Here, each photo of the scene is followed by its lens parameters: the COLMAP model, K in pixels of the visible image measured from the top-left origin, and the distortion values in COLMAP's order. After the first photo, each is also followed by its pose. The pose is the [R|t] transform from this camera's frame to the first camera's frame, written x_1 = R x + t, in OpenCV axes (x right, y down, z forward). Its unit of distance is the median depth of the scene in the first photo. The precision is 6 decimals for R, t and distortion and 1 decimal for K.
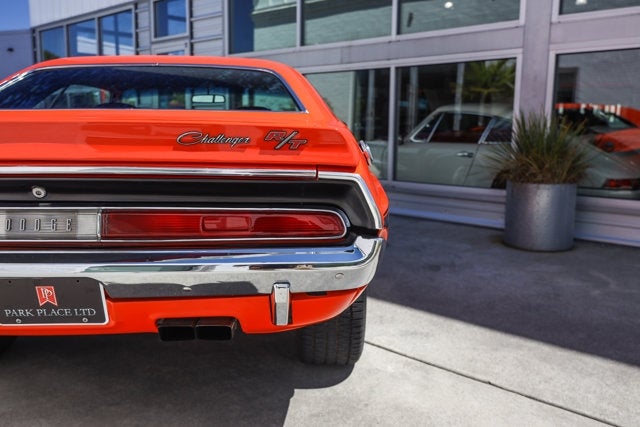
lens RADIAL K [[558.8, 0, 320.0], [0, 558.8, 213.5], [0, 0, 1]] dist [-0.000104, -0.000469]
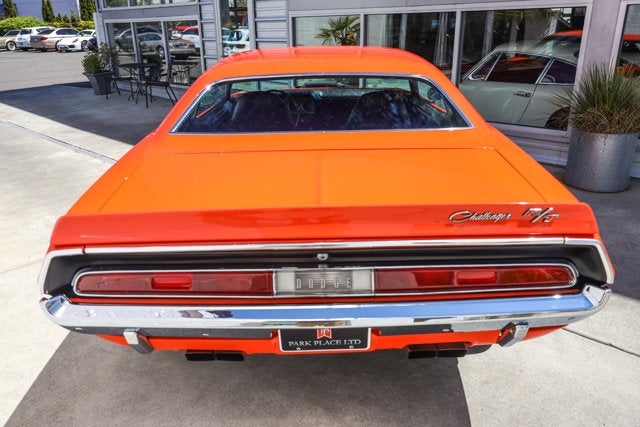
lens RADIAL K [[490.5, 0, 320.0], [0, 490.5, 213.5], [0, 0, 1]] dist [-0.004017, -0.002505]
pose [[0.999534, -0.019503, -0.023470, -0.312576], [0.023986, 0.977583, 0.209181, -0.225191], [0.018865, -0.209647, 0.977595, -0.004830]]
